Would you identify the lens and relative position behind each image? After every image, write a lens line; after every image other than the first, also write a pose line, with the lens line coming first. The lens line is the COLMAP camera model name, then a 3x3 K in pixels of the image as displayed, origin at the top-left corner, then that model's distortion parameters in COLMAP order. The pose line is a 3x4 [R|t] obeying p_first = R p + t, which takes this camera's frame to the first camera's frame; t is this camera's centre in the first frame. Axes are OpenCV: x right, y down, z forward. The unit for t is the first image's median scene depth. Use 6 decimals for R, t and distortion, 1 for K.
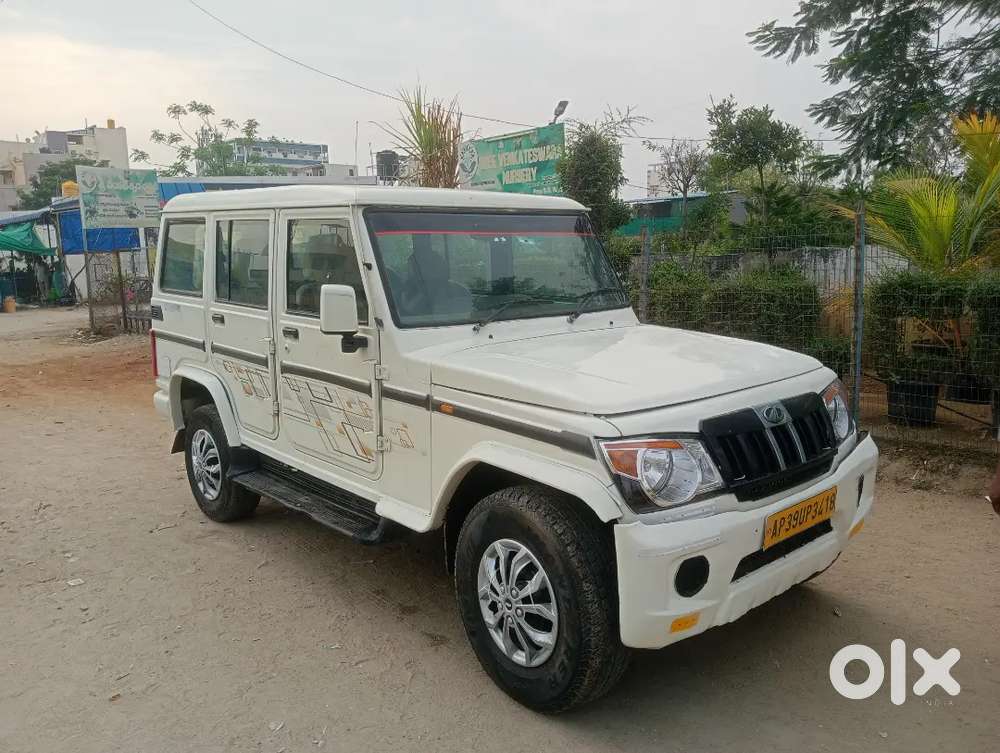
lens RADIAL K [[782.6, 0, 500.0], [0, 782.6, 376.5], [0, 0, 1]] dist [0.098296, -0.144633]
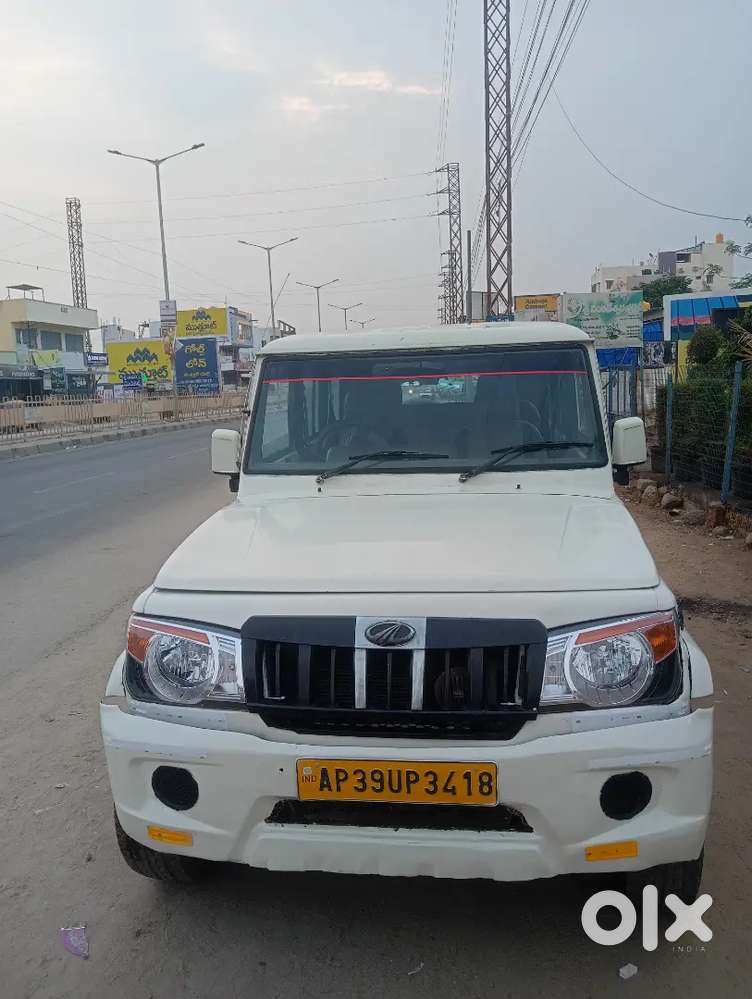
lens RADIAL K [[798.9, 0, 376.0], [0, 798.9, 499.5], [0, 0, 1]] dist [0.084355, -0.184926]
pose [[0.660407, 0.109376, -0.742899, 0.714817], [-0.101714, 0.993247, 0.055816, -0.095884], [0.743987, 0.038702, 0.667072, 0.391268]]
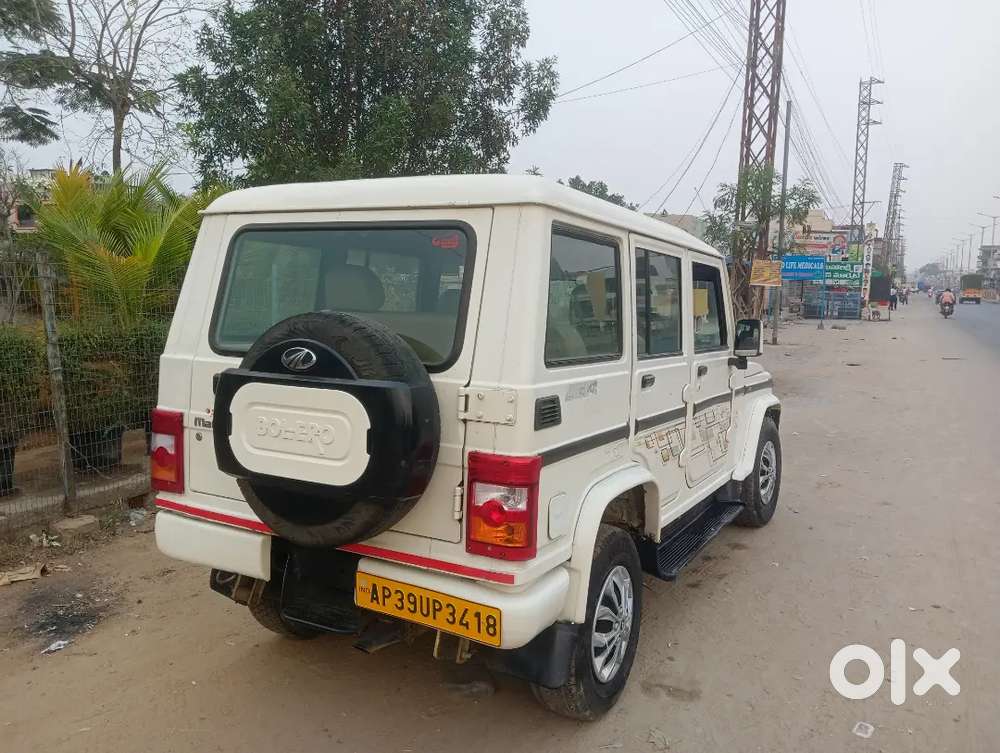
lens RADIAL K [[798.2, 0, 503.1], [0, 798.2, 376.4], [0, 0, 1]] dist [0.079174, -0.157474]
pose [[-0.328427, -0.084626, 0.940731, -1.270372], [0.140861, 0.980452, 0.137376, -0.248954], [-0.933967, 0.177630, -0.310087, 1.701882]]
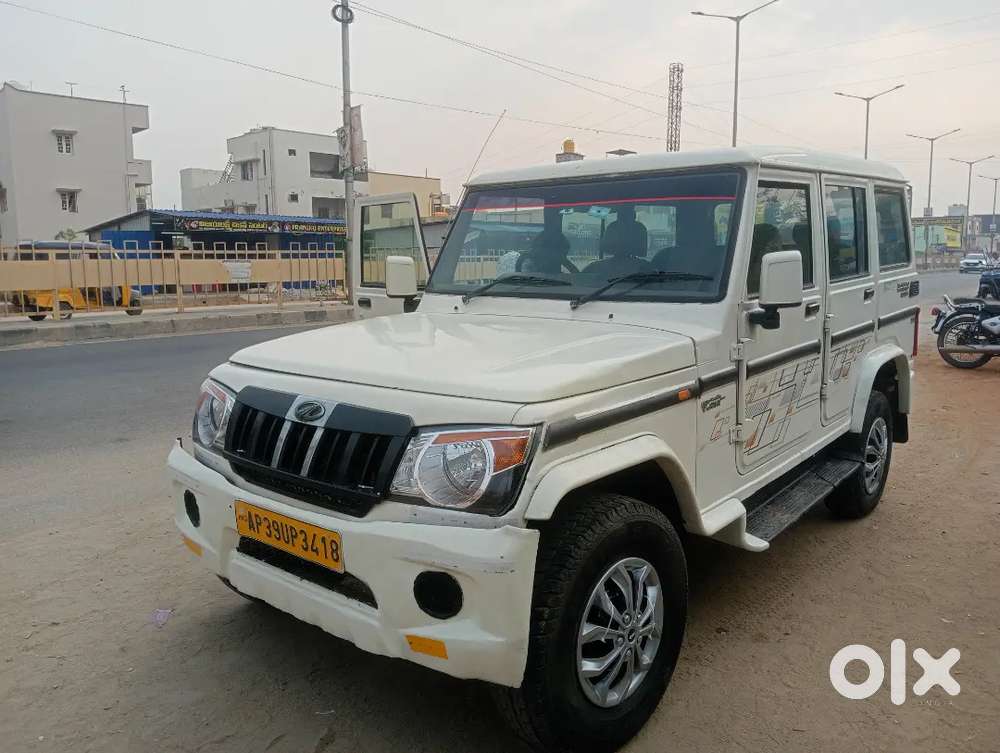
lens RADIAL K [[799.7, 0, 500.0], [0, 799.7, 376.5], [0, 0, 1]] dist [0.084355, -0.184926]
pose [[0.143296, 0.170657, -0.974855, 0.985205], [-0.156819, 0.976491, 0.147892, -0.121257], [0.977176, 0.131684, 0.166690, 0.852359]]
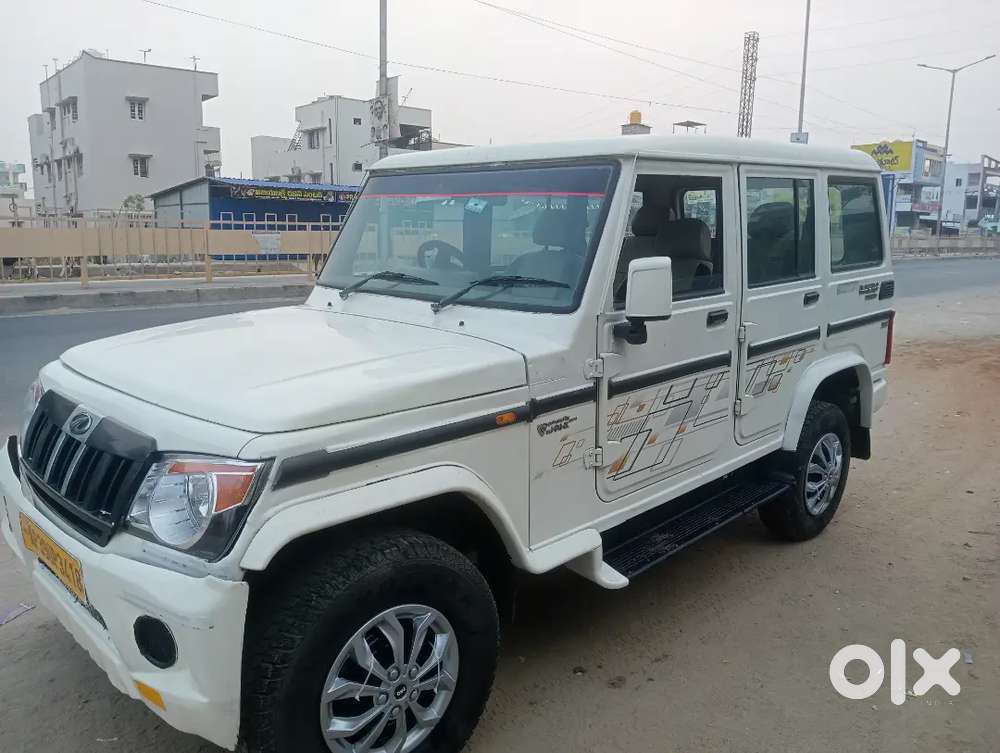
lens RADIAL K [[794.8, 0, 500.4], [0, 794.8, 375.6], [0, 0, 1]] dist [0.095728, -0.205831]
pose [[0.054548, 0.208315, -0.976540, 0.923172], [-0.176542, 0.964600, 0.195906, -0.185595], [0.982780, 0.161714, 0.089393, 1.079819]]
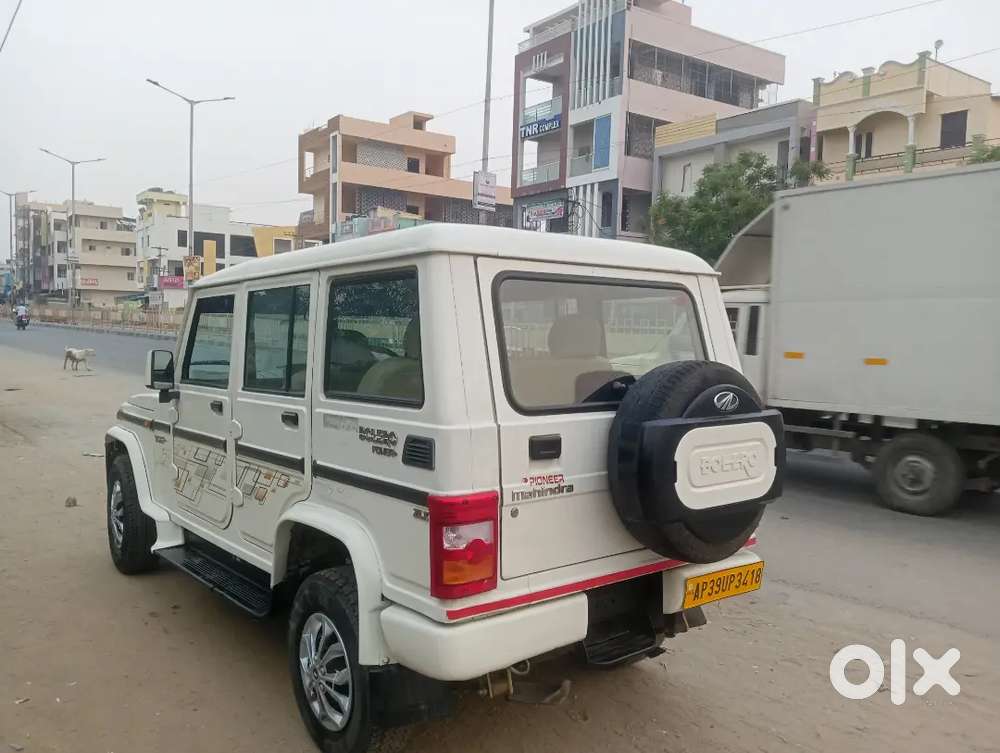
lens RADIAL K [[798.2, 0, 503.1], [0, 798.2, 376.4], [0, 0, 1]] dist [0.079174, -0.157474]
pose [[-0.998392, -0.002804, 0.056617, -0.404972], [0.009939, 0.974644, 0.223538, -0.399134], [-0.055808, 0.223741, -0.973049, 2.430434]]
